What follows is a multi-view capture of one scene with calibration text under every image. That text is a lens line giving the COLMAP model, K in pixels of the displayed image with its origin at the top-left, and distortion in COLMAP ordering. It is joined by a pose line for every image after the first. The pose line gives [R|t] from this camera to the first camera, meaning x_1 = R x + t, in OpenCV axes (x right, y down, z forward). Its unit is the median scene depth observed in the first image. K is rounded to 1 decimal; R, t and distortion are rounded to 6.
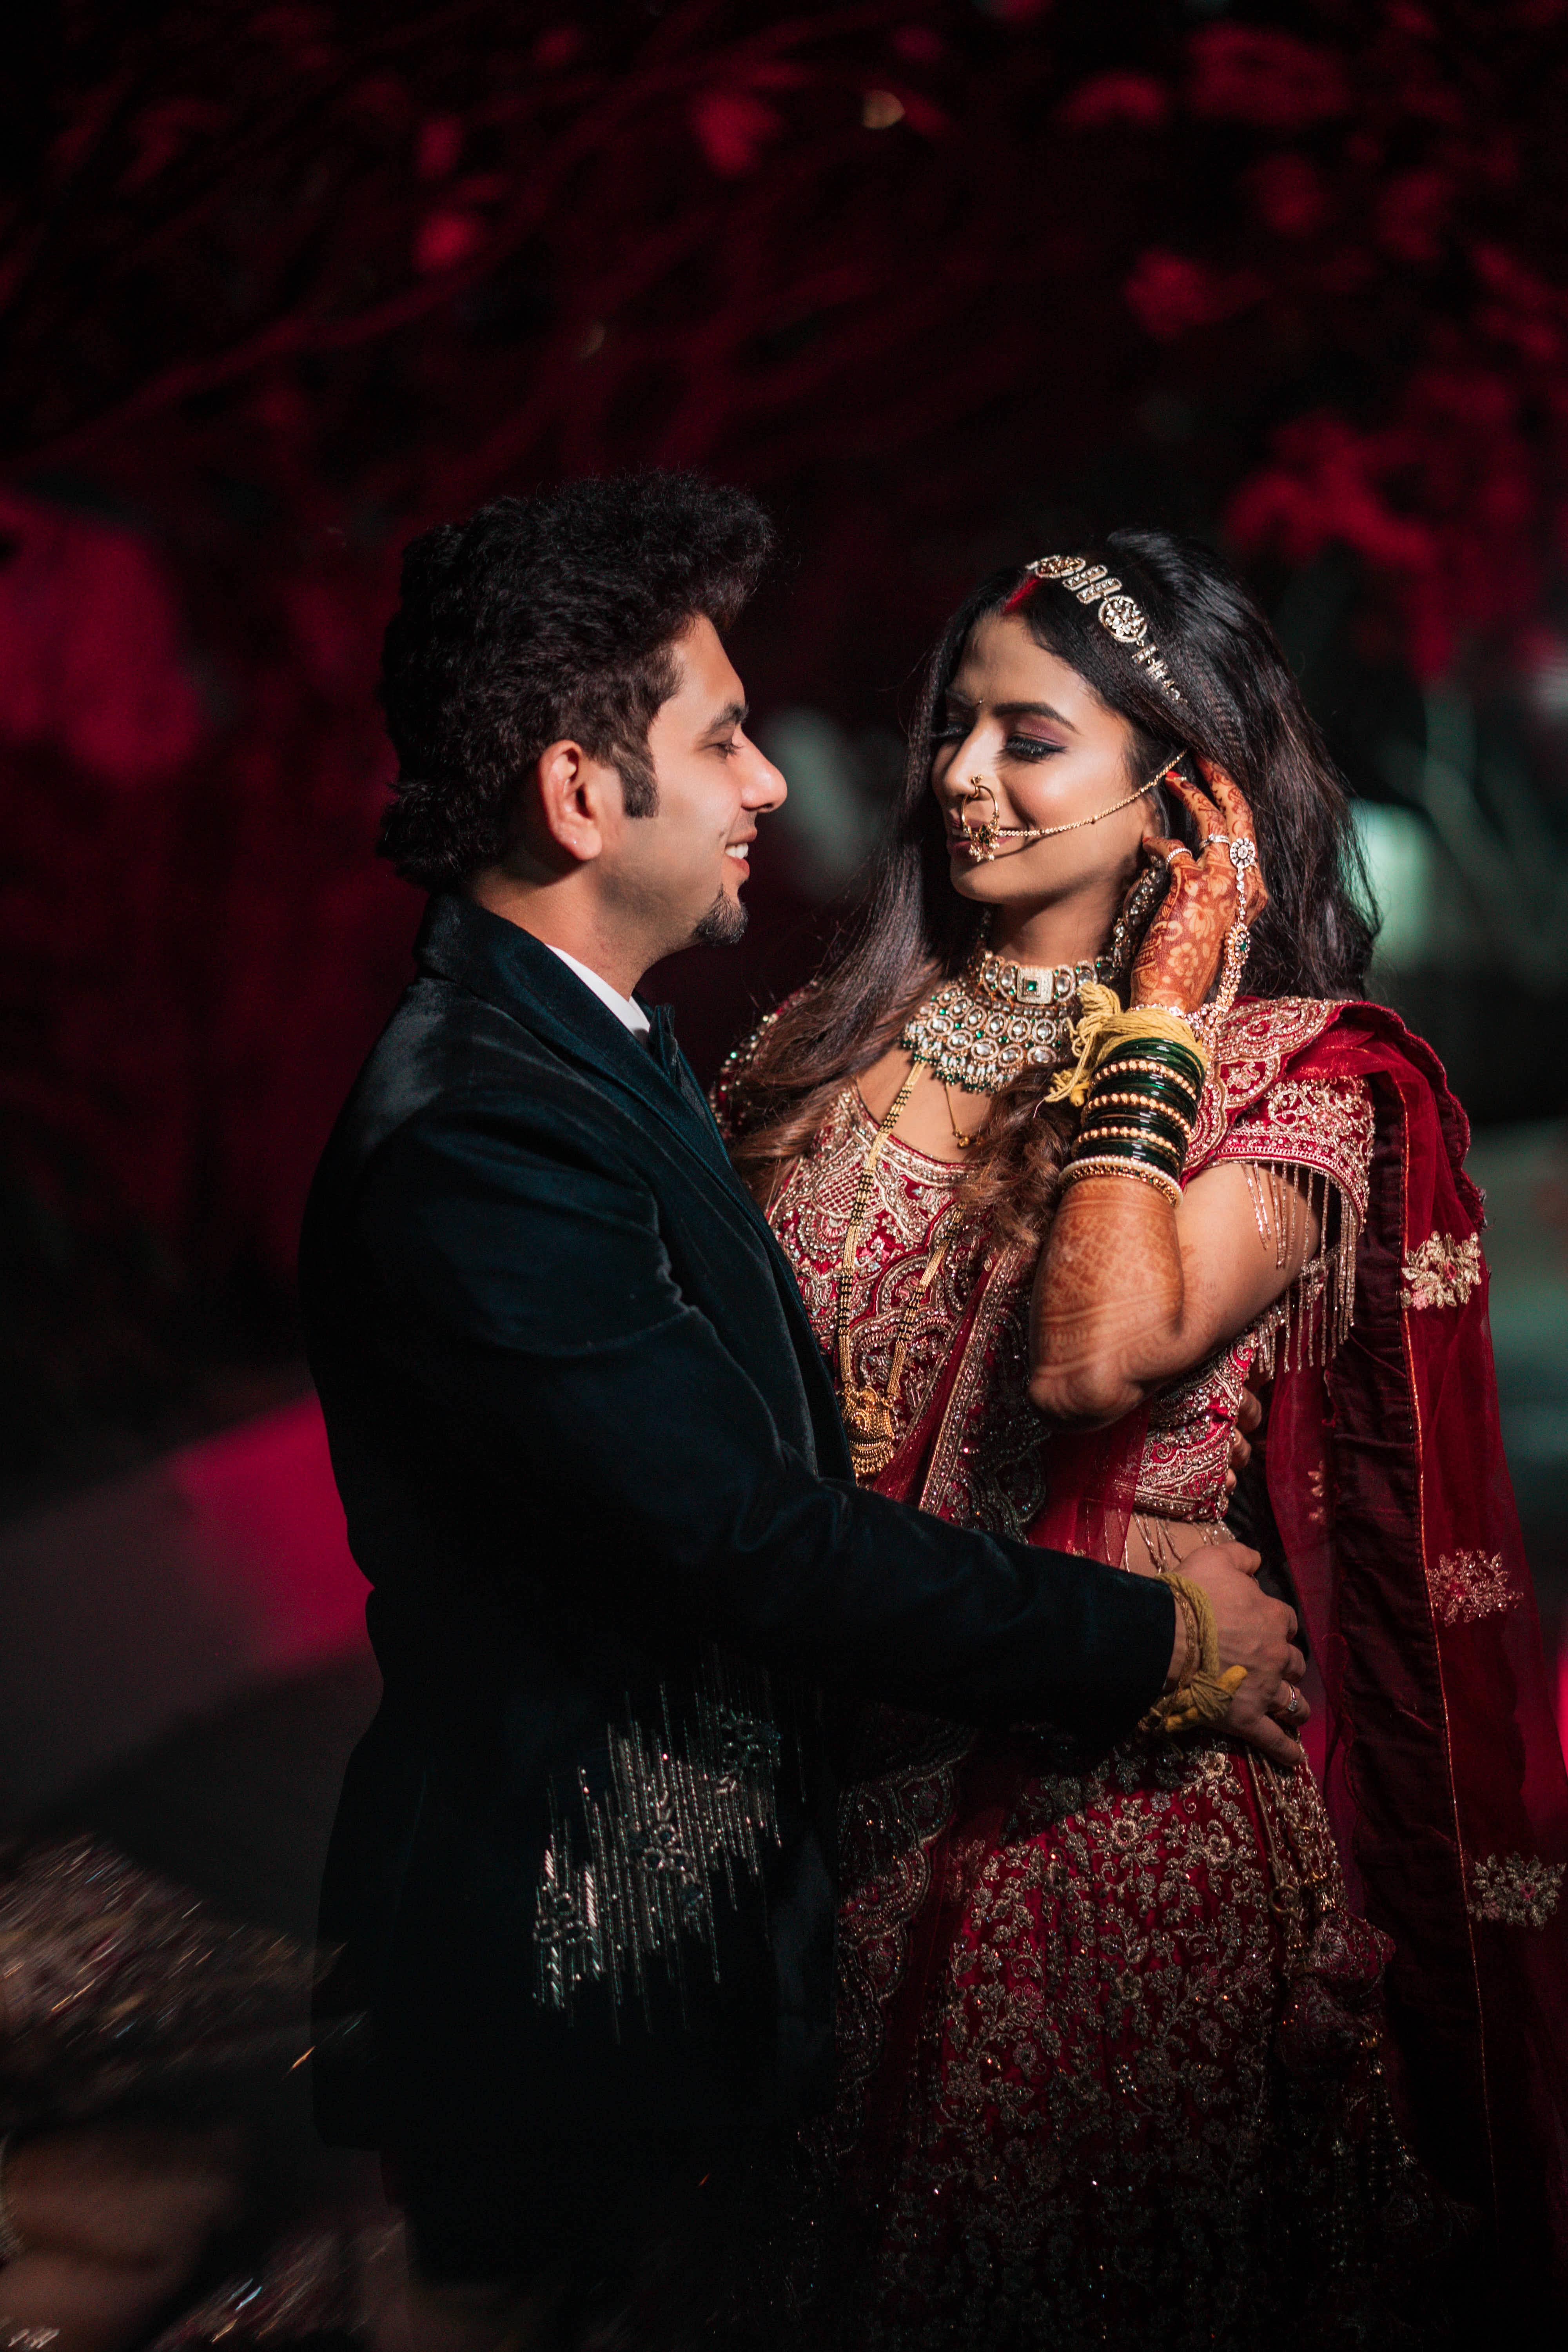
lens RADIAL K [[5331.3, 0, 828.4], [0, 5331.3, 1123.0], [0, 0, 1]] dist [-0.010814, 0.000000]
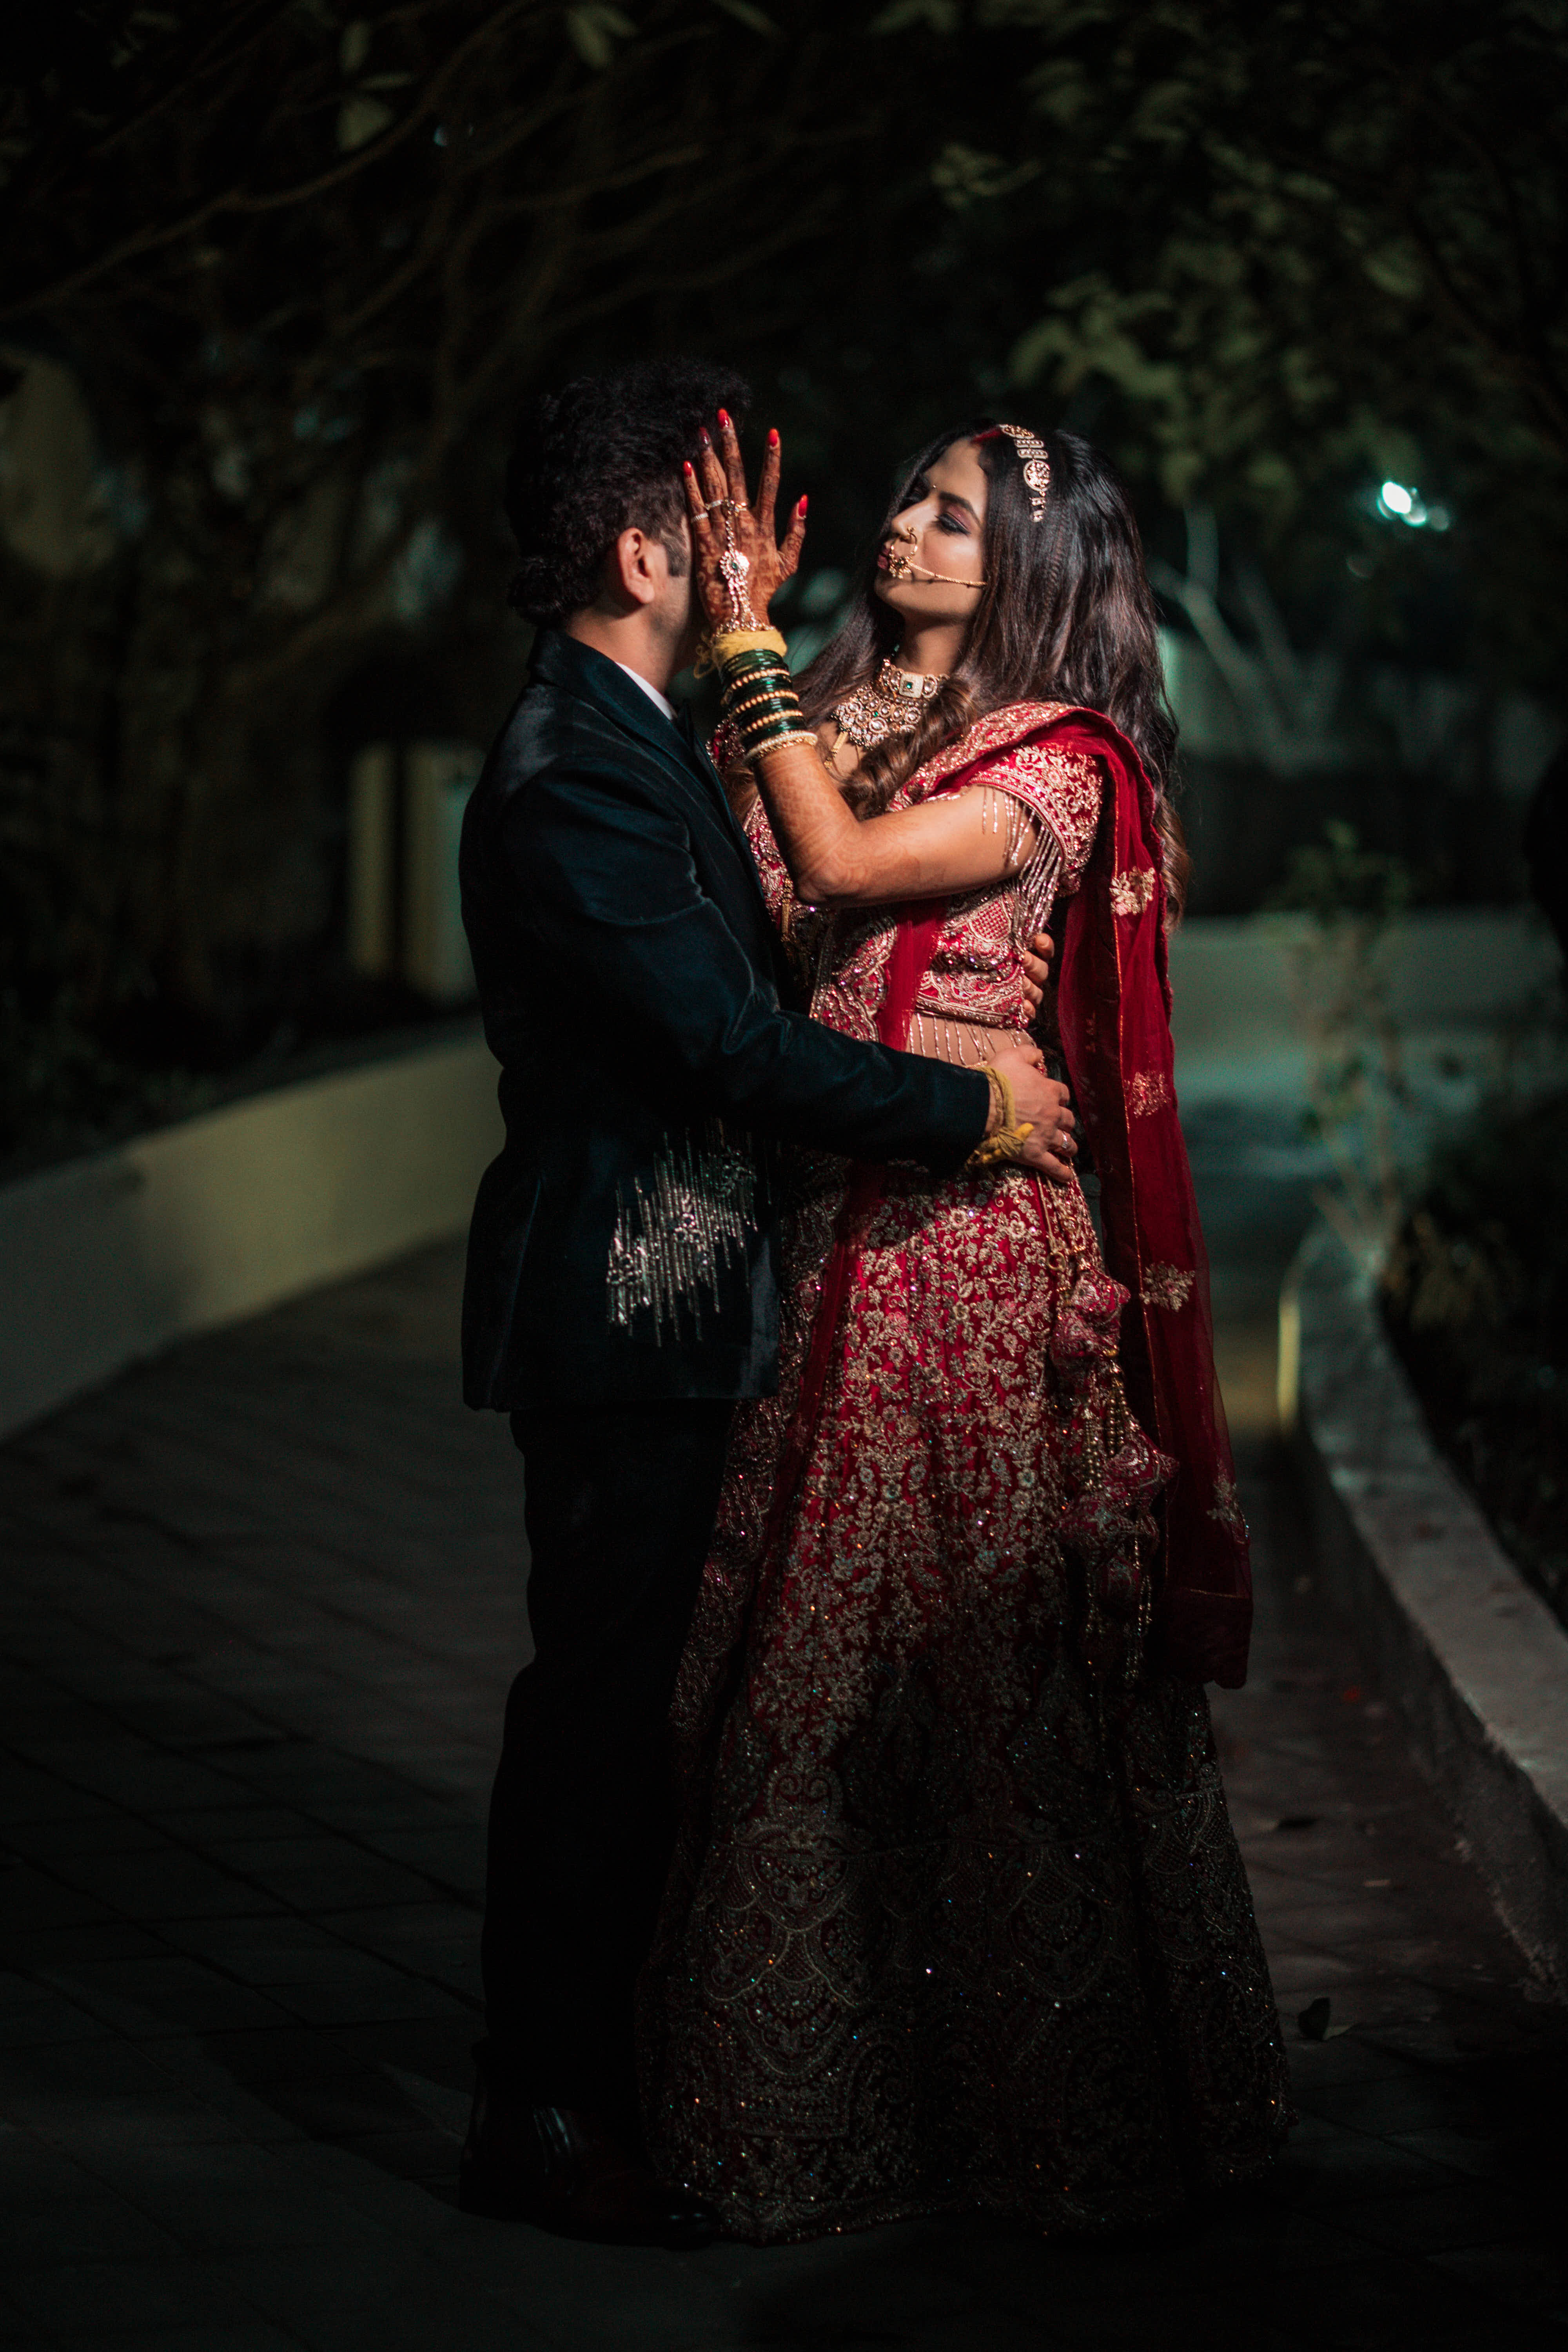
lens RADIAL K [[5331.3, 0, 677.1], [0, 5331.3, 1189.2], [0, 0, 1]] dist [-0.010814, 0.000000]
pose [[0.999848, 0.003830, 0.016983, -0.056092], [-0.004627, 0.998878, 0.047138, 0.048307], [-0.016784, -0.047209, 0.998744, -0.598768]]
